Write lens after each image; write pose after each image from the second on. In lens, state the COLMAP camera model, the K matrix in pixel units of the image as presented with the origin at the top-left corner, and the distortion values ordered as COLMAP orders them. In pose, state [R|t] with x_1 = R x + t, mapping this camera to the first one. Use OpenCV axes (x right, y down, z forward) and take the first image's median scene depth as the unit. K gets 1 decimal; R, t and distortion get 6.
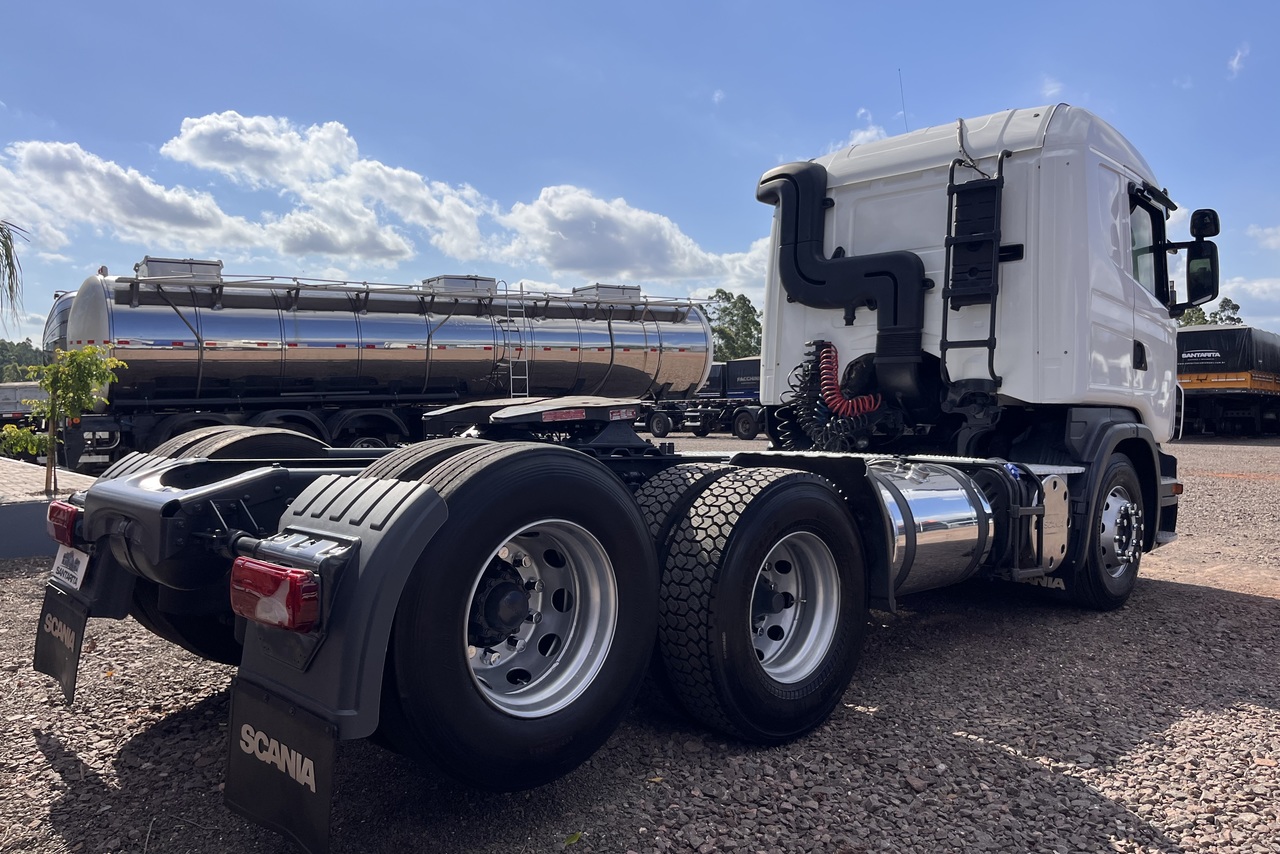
lens RADIAL K [[965.2, 0, 640.4], [0, 965.2, 418.7], [0, 0, 1]] dist [0.041064, -0.042602]
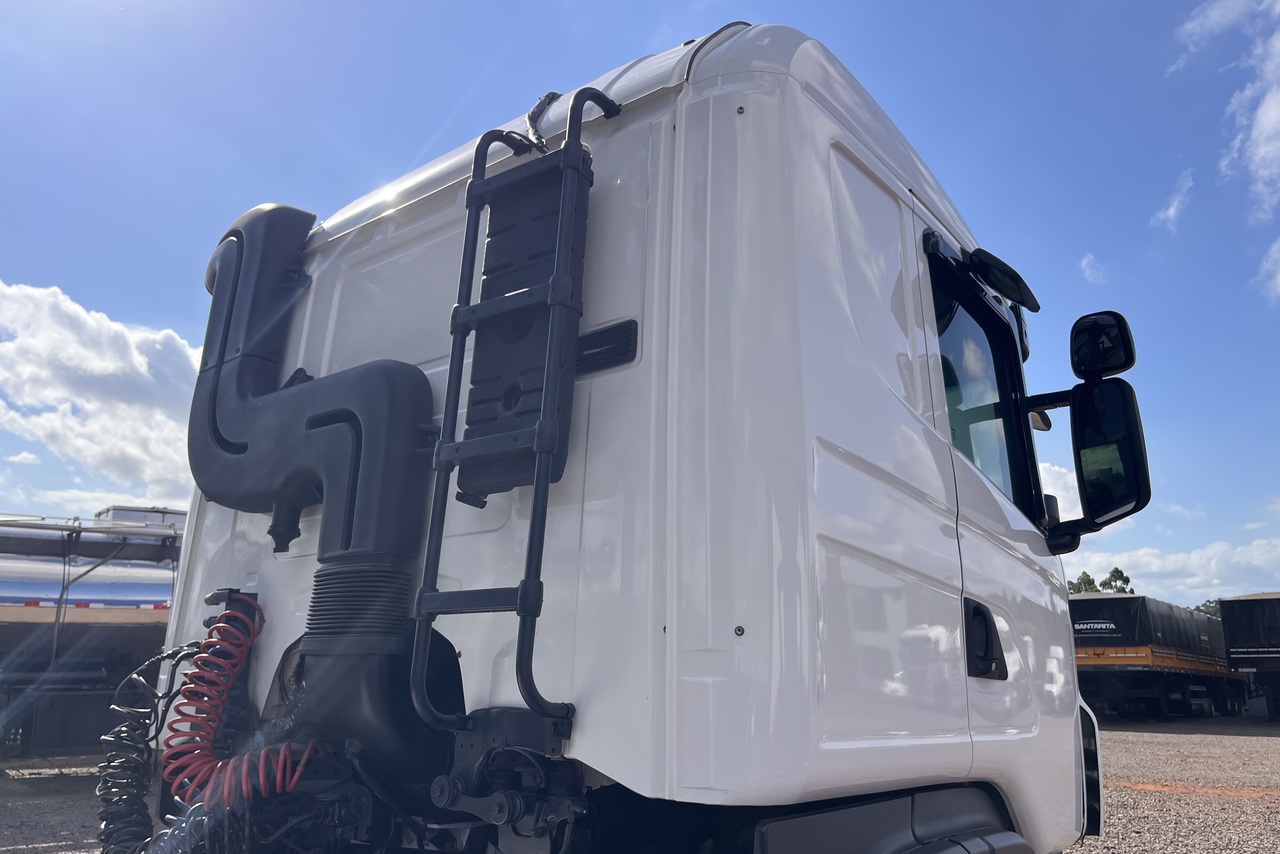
lens RADIAL K [[965.2, 0, 647.0], [0, 965.2, 427.2], [0, 0, 1]] dist [0.041064, -0.042602]
pose [[0.994850, 0.031117, 0.096466, 0.319712], [-0.005310, 0.966404, -0.256972, -0.043804], [-0.101222, 0.255136, 0.961592, 0.583647]]
